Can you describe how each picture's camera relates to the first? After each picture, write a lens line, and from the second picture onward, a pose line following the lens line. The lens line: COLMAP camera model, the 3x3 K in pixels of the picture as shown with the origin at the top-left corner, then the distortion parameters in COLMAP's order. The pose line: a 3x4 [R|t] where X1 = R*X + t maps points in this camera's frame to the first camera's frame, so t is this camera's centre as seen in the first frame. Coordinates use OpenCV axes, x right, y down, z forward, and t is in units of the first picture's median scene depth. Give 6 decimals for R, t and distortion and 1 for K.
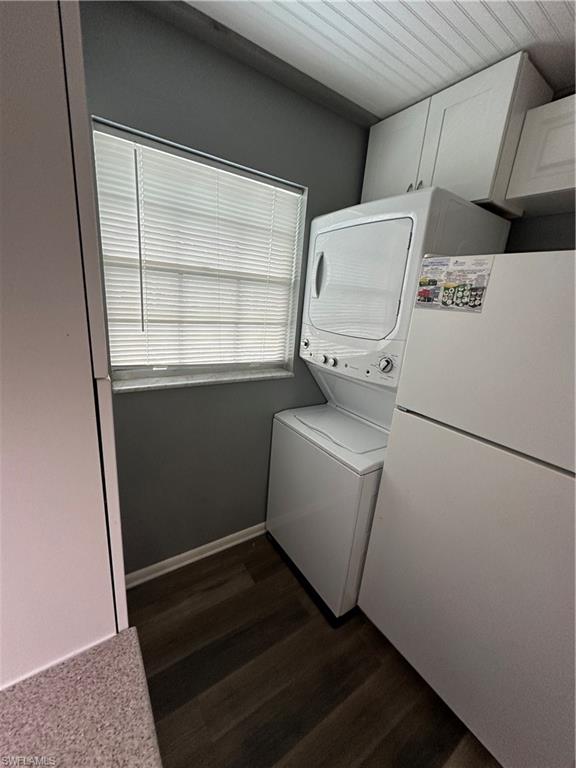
lens RADIAL K [[306.4, 0, 292.6], [0, 306.4, 385.0], [0, 0, 1]] dist [0.001213, 0.000021]
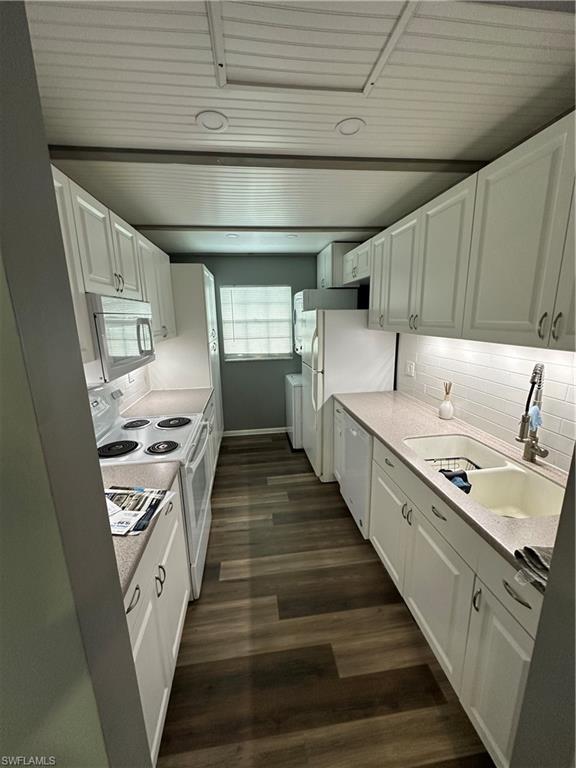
lens RADIAL K [[306.4, 0, 284.9], [0, 306.4, 384.6], [0, 0, 1]] dist [0.001213, 0.000021]
pose [[0.888240, -0.005063, -0.459353, 1.175619], [-0.032254, 0.996784, -0.073355, 0.392464], [0.458247, 0.079972, 0.885220, -1.246533]]
